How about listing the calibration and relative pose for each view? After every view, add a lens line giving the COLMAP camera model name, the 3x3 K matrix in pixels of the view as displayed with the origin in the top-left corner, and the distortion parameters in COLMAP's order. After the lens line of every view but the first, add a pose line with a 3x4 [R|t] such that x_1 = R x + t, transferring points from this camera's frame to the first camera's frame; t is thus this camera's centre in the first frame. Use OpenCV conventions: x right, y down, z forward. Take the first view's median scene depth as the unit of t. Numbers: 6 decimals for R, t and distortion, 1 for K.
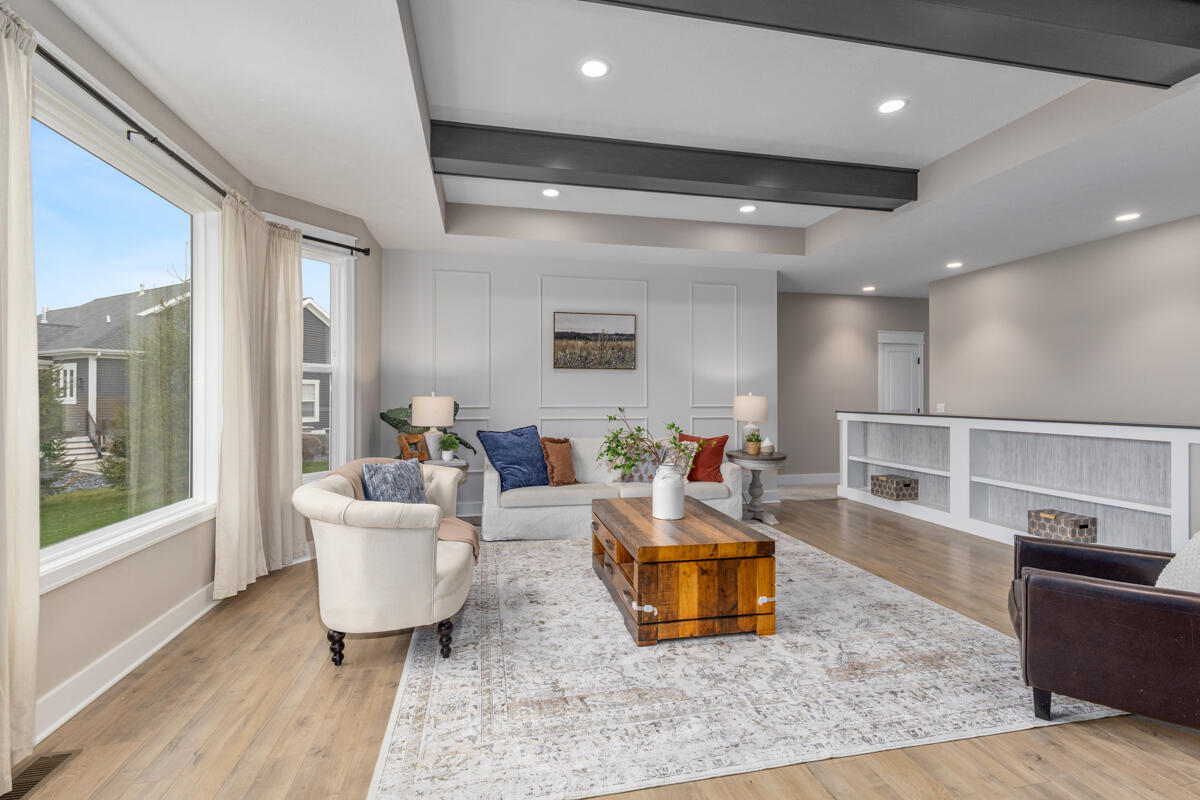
lens RADIAL K [[540.6, 0, 600.0], [0, 540.6, 400.0], [0, 0, 1]] dist [0.001504, 0.000330]
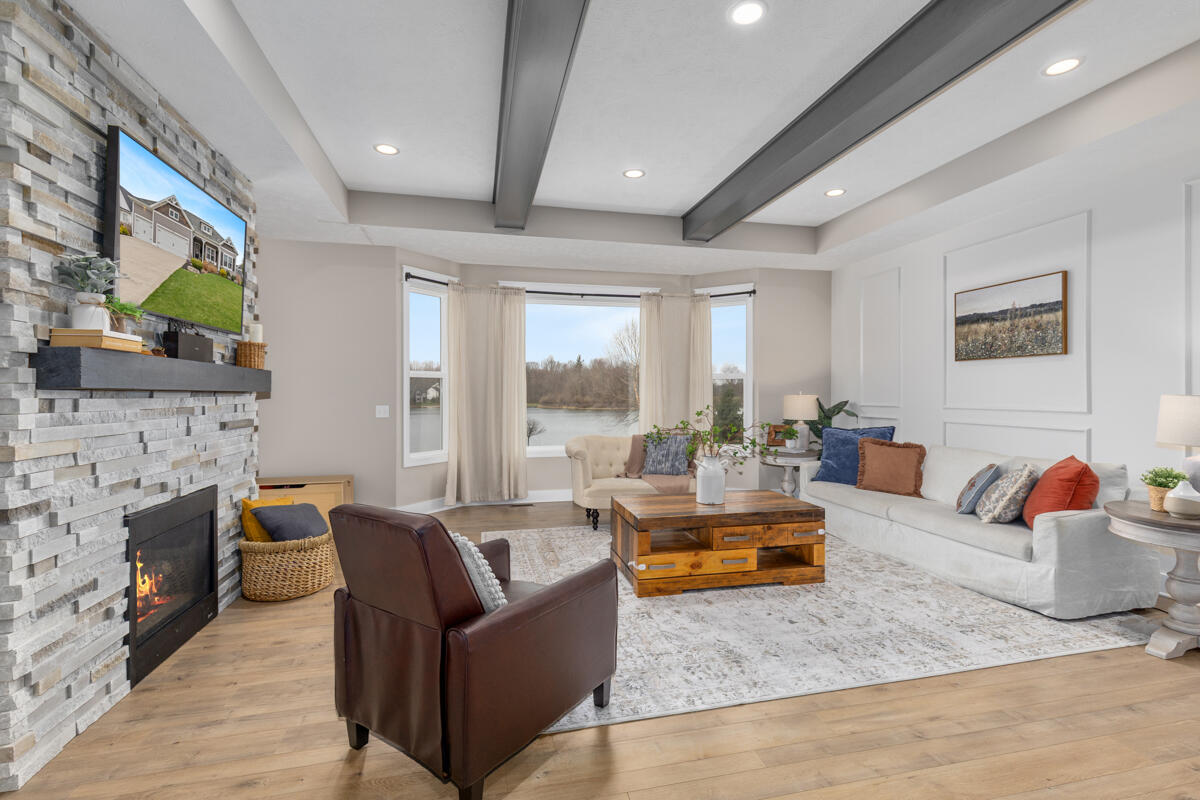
lens RADIAL K [[540.6, 0, 600.0], [0, 540.6, 400.0], [0, 0, 1]] dist [0.001504, 0.000330]
pose [[0.016991, 0.010487, -0.999801, 0.740022], [-0.003970, 0.999938, 0.010421, -0.005566], [0.999848, 0.003793, 0.017031, 0.441623]]
